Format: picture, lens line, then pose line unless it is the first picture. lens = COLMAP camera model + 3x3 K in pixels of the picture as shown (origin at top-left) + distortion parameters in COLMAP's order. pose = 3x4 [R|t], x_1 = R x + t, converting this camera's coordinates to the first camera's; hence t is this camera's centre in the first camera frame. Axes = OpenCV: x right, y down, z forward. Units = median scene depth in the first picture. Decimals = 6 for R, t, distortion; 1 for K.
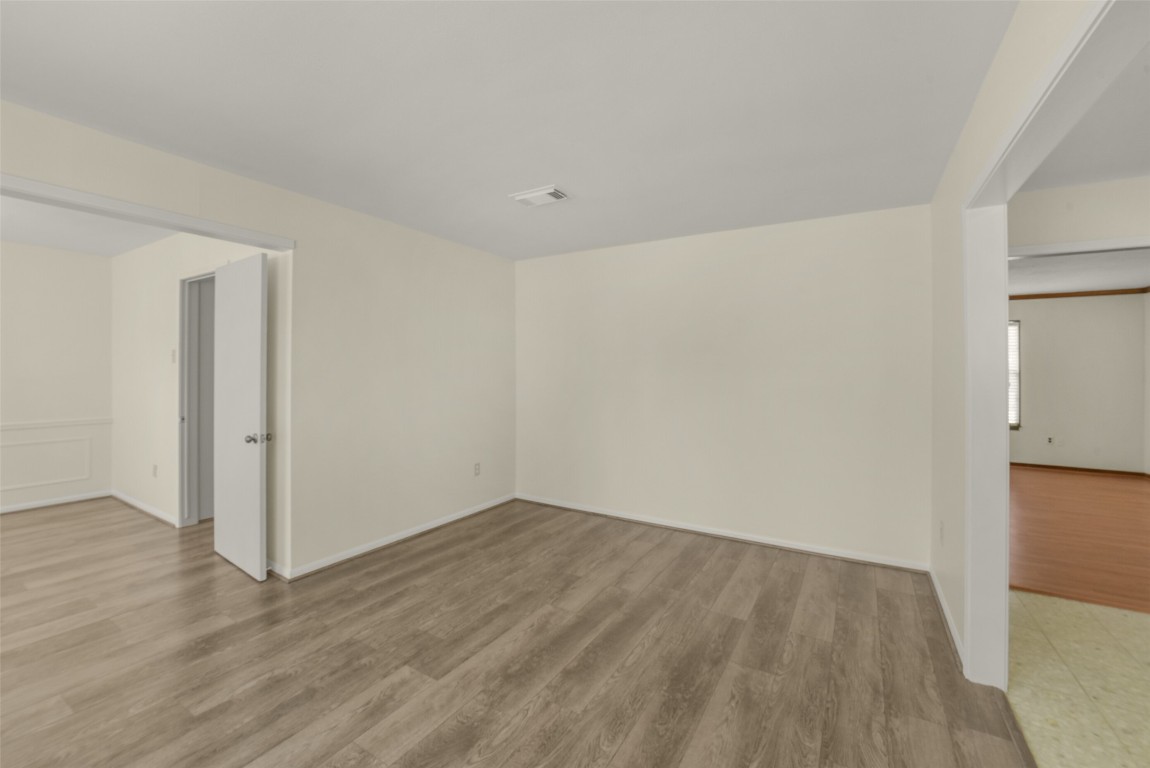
lens RADIAL K [[465.6, 0, 570.3], [0, 465.6, 378.8], [0, 0, 1]] dist [-0.013853, 0.000310]
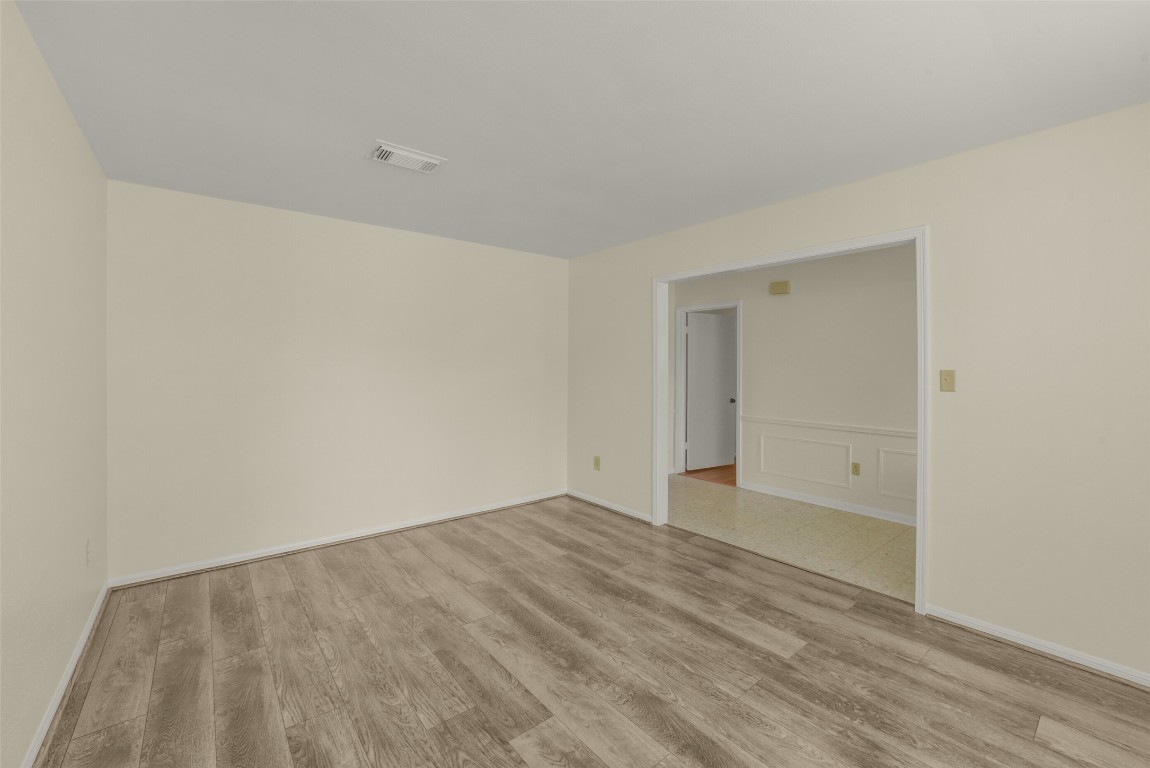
lens RADIAL K [[465.6, 0, 570.3], [0, 465.6, 378.8], [0, 0, 1]] dist [-0.013853, 0.000310]
pose [[0.337372, -0.021068, 0.941135, -0.828279], [0.009581, 0.999775, 0.018946, -0.013318], [-0.941322, 0.002625, 0.337498, 0.497676]]
